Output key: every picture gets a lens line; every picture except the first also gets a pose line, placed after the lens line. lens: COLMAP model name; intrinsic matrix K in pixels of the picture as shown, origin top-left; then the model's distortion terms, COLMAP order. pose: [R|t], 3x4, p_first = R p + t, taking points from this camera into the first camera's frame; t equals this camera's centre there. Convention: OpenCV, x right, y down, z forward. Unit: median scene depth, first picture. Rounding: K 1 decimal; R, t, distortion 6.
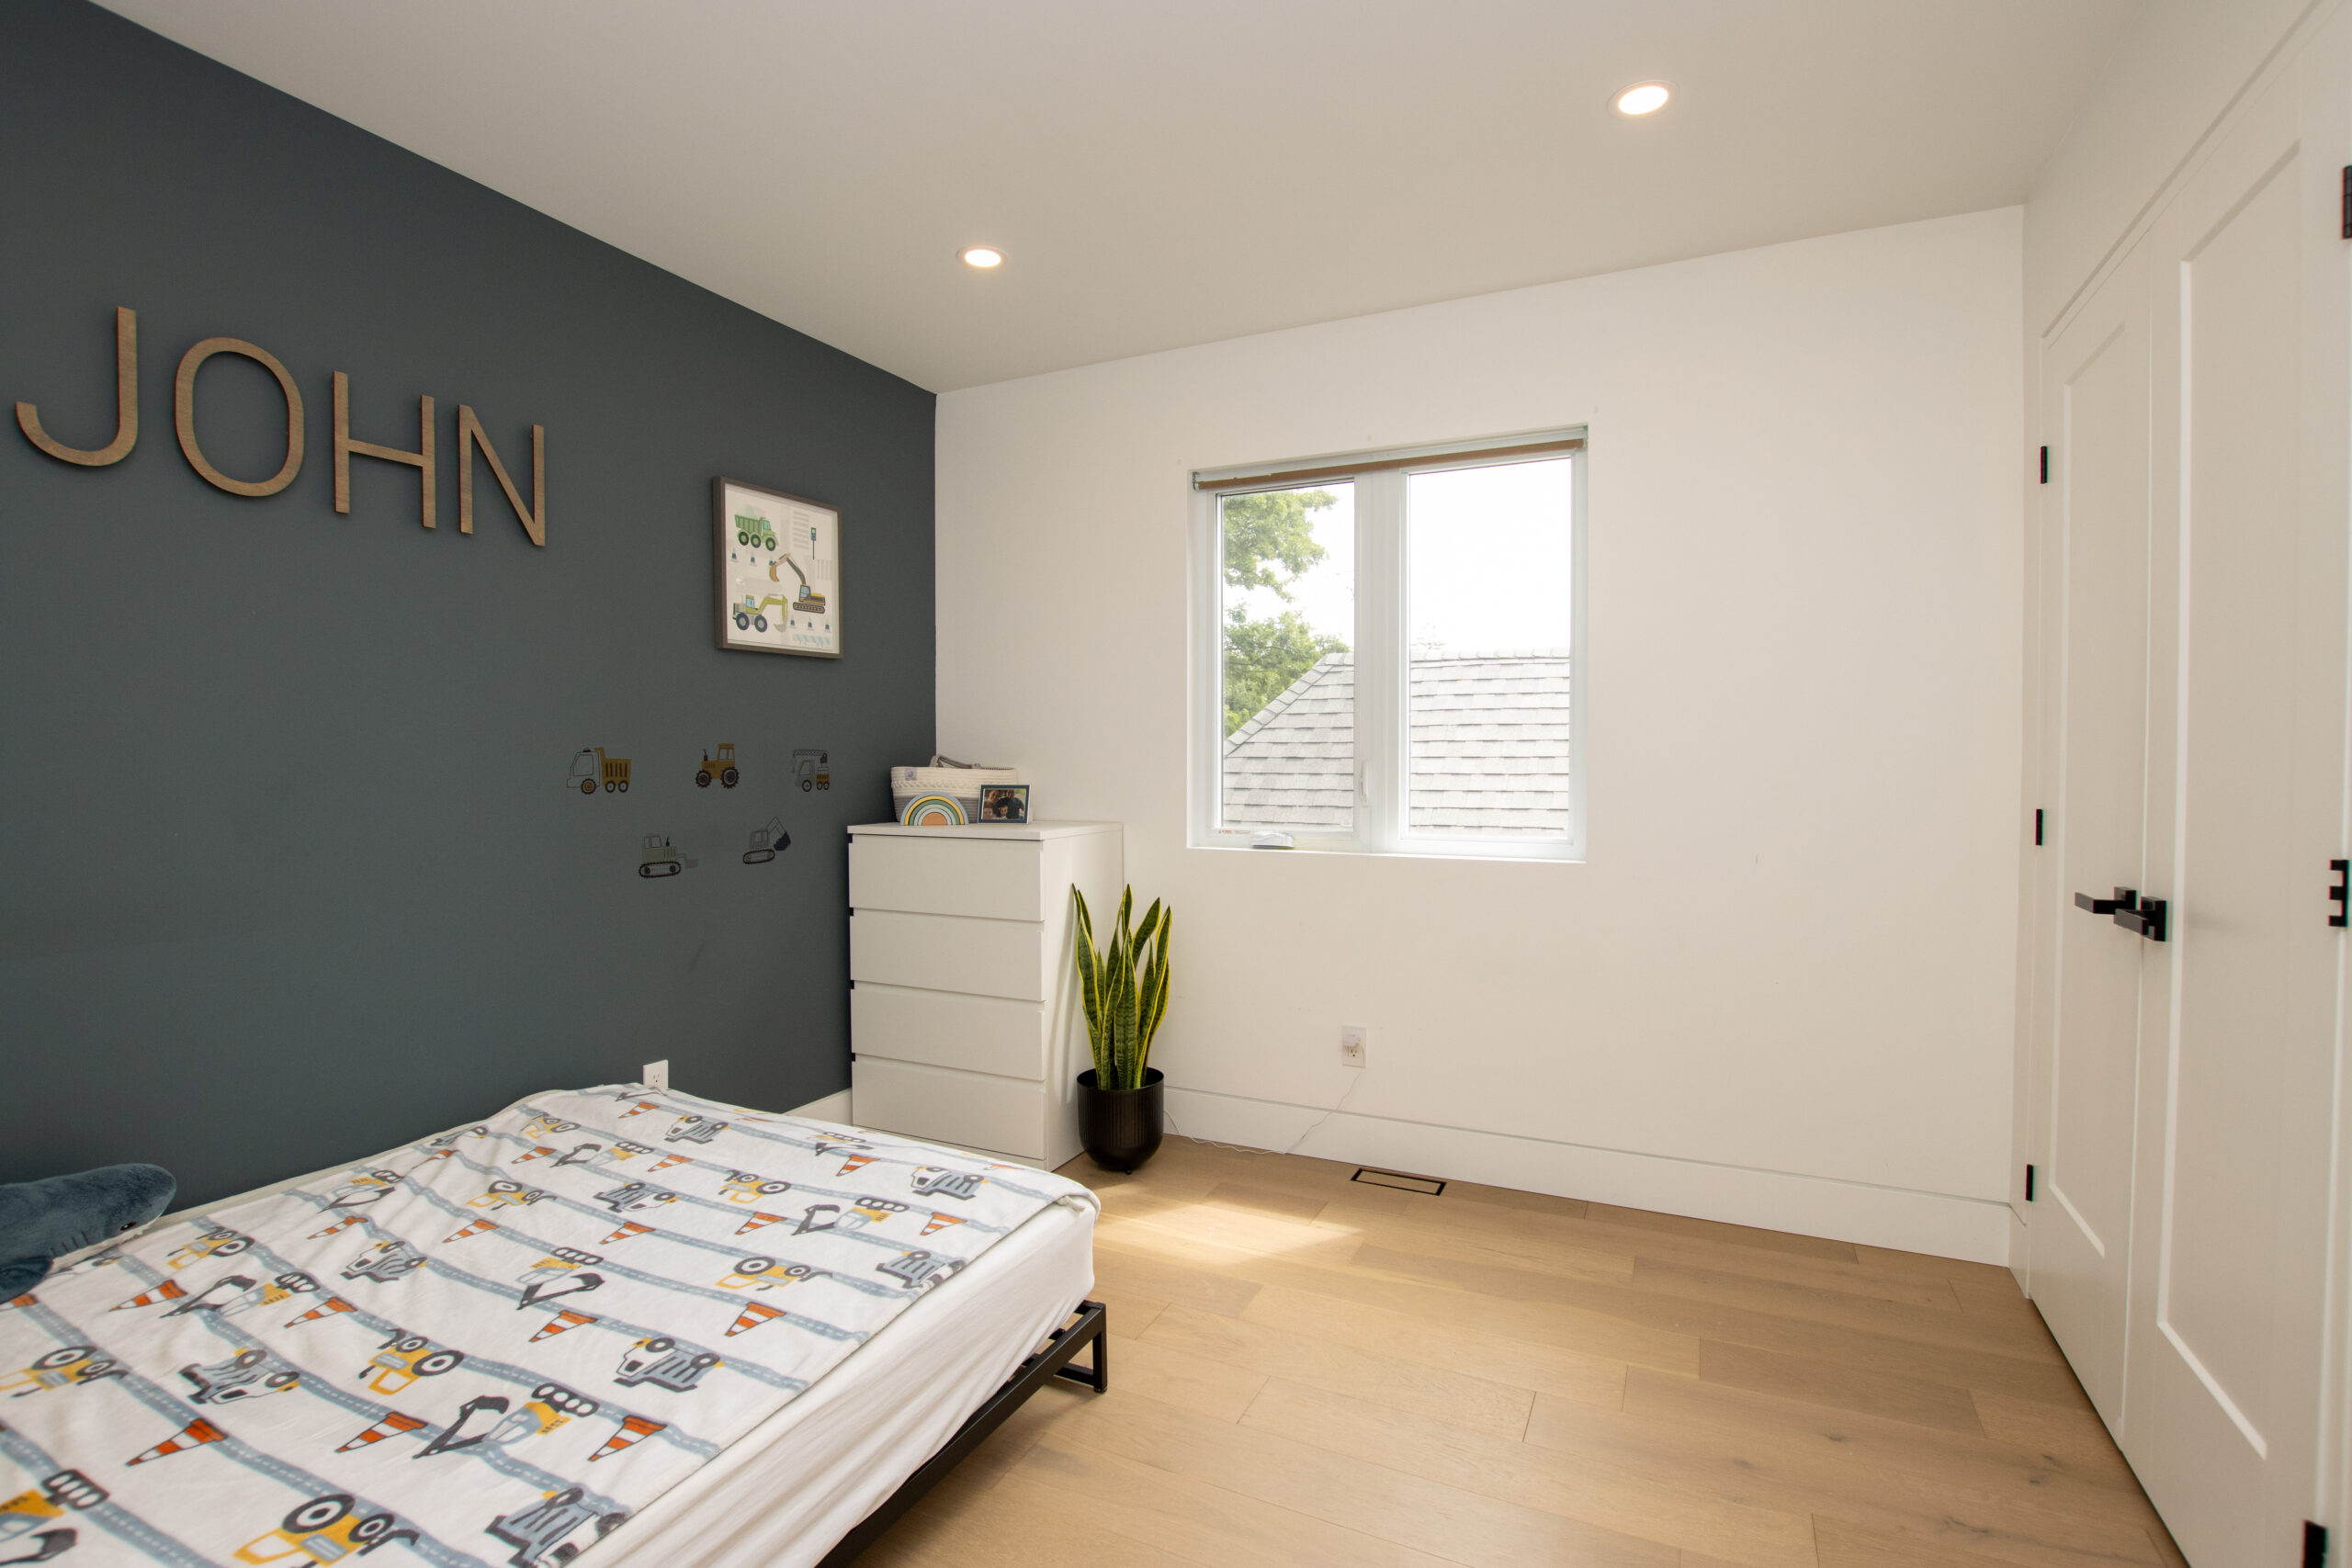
lens RADIAL K [[1098.7, 0, 1176.0], [0, 1098.7, 784.0], [0, 0, 1]] dist [-0.023984, 0.000214]
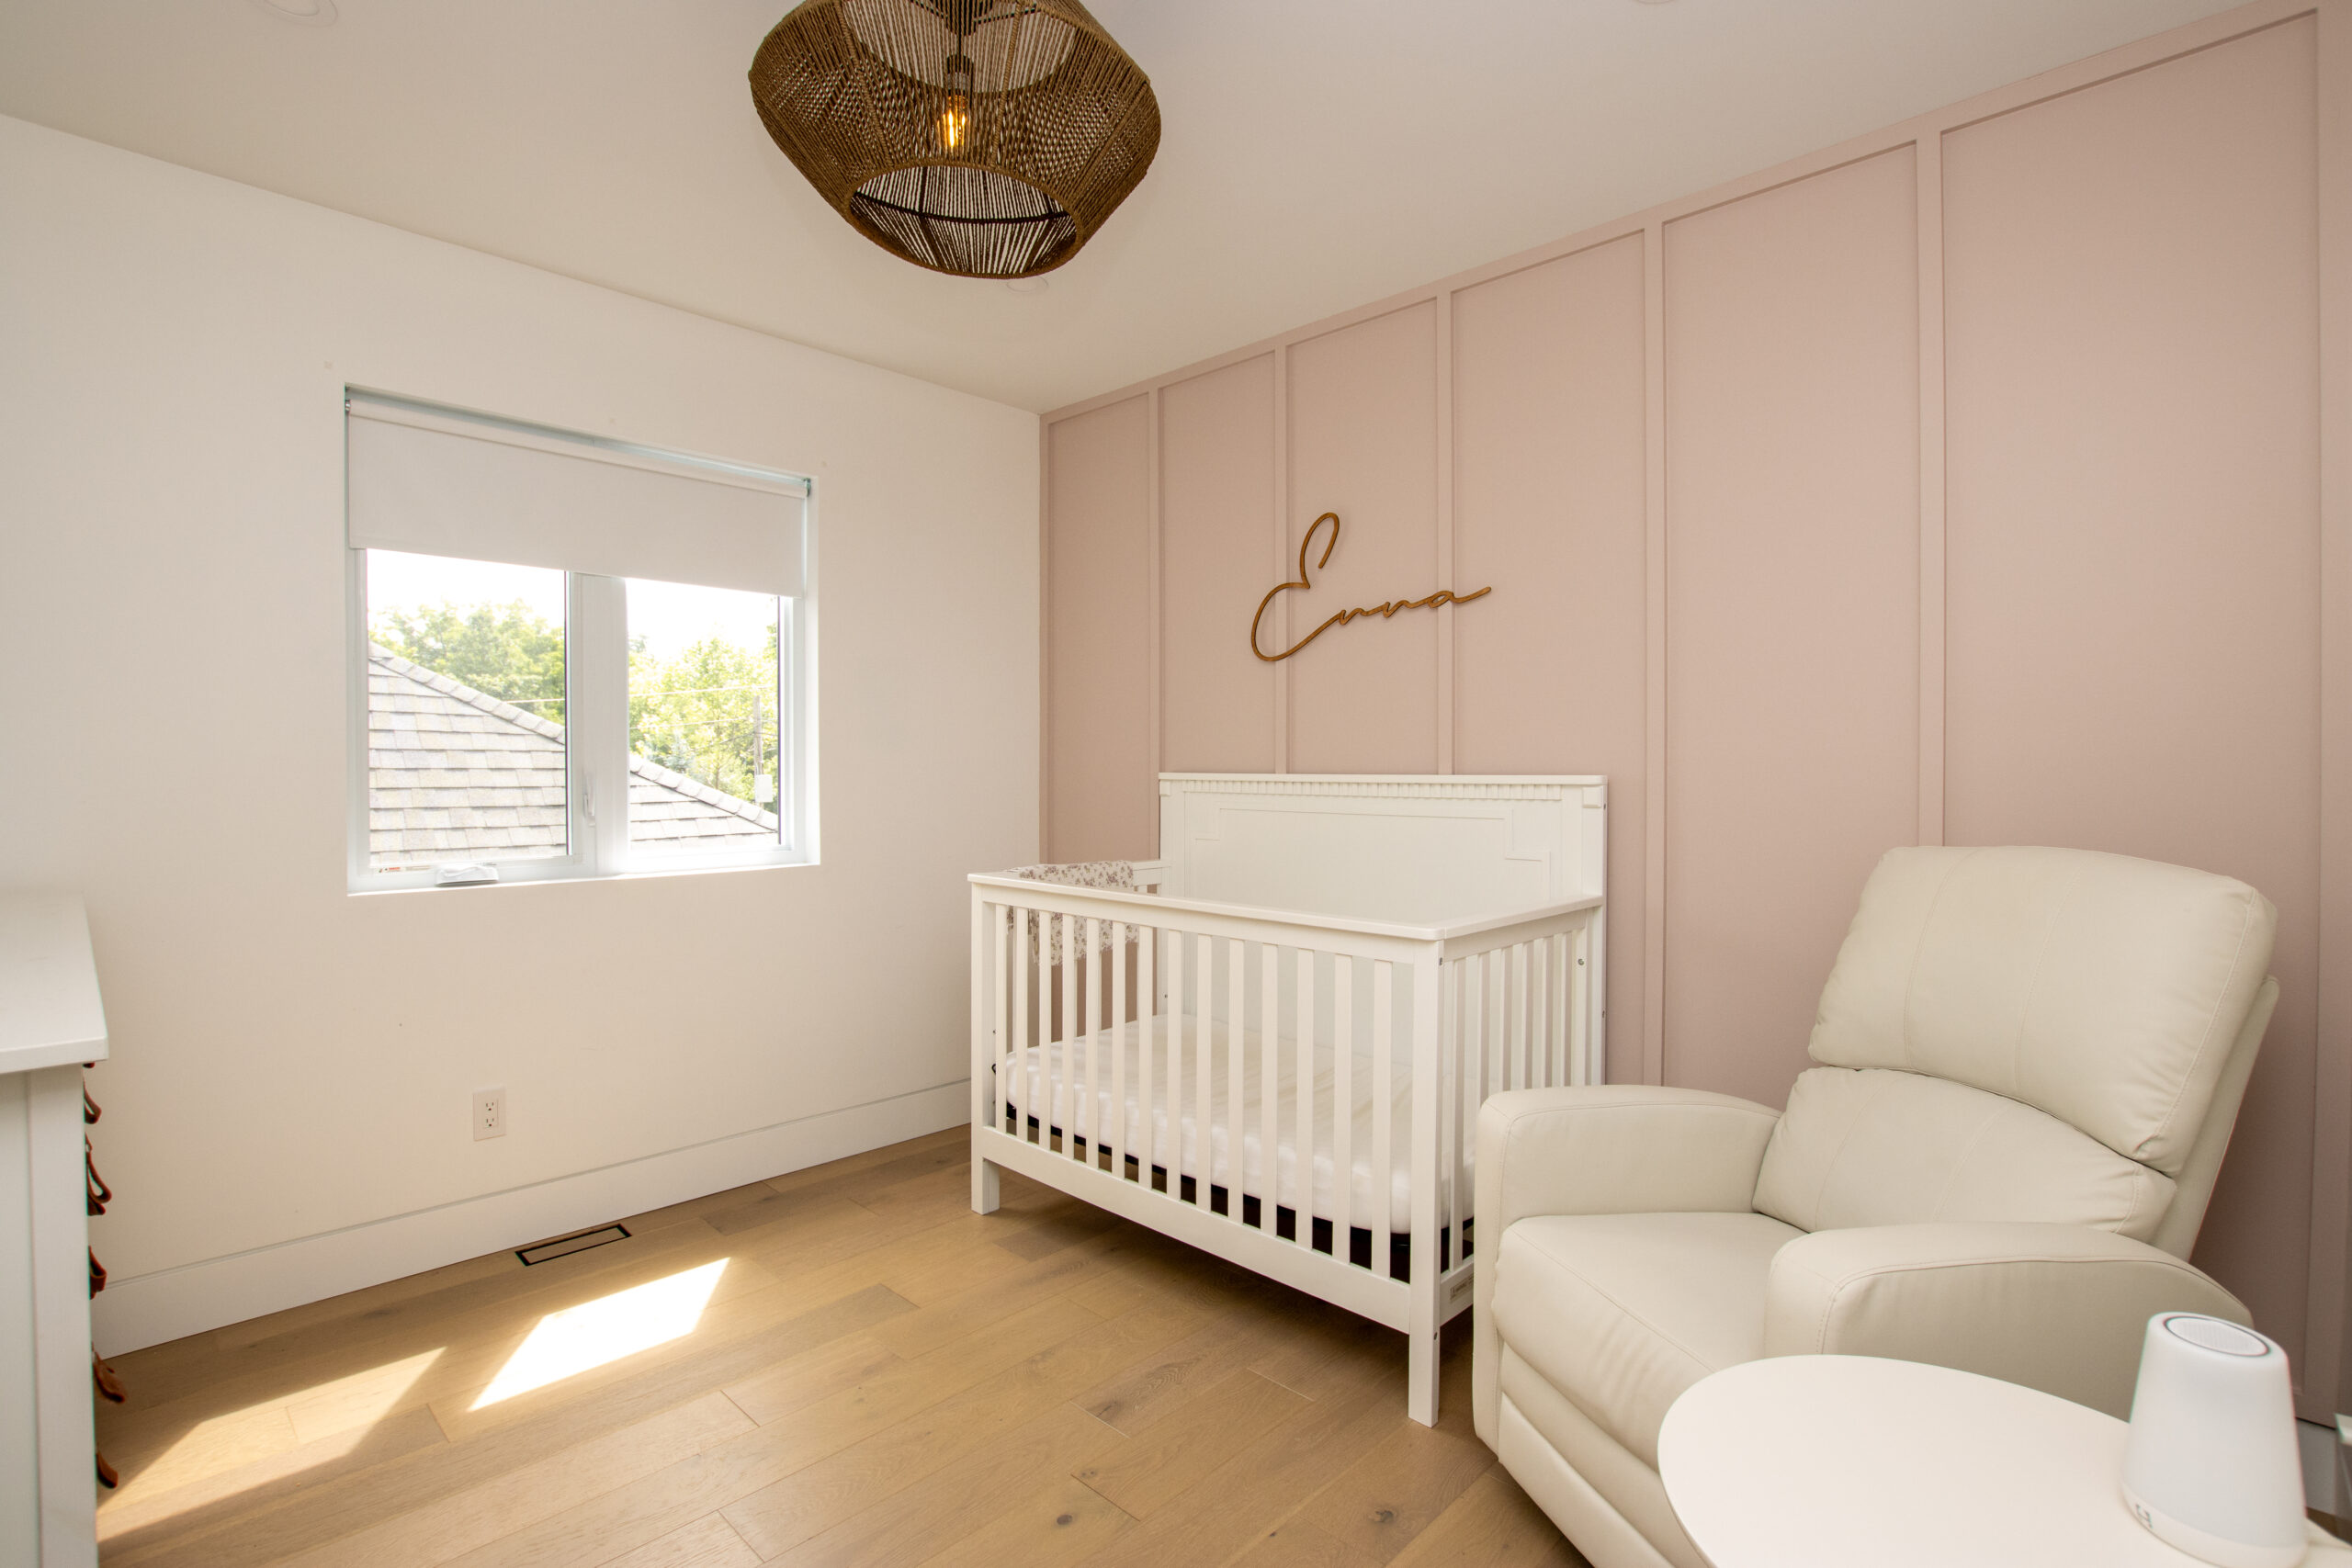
lens RADIAL K [[1098.7, 0, 1176.0], [0, 1098.7, 784.0], [0, 0, 1]] dist [-0.023984, 0.000214]
pose [[0.320152, -0.008377, 0.947329, -0.499226], [0.016858, 0.999853, 0.003144, -0.008835], [-0.947216, 0.014964, 0.320246, 0.247838]]
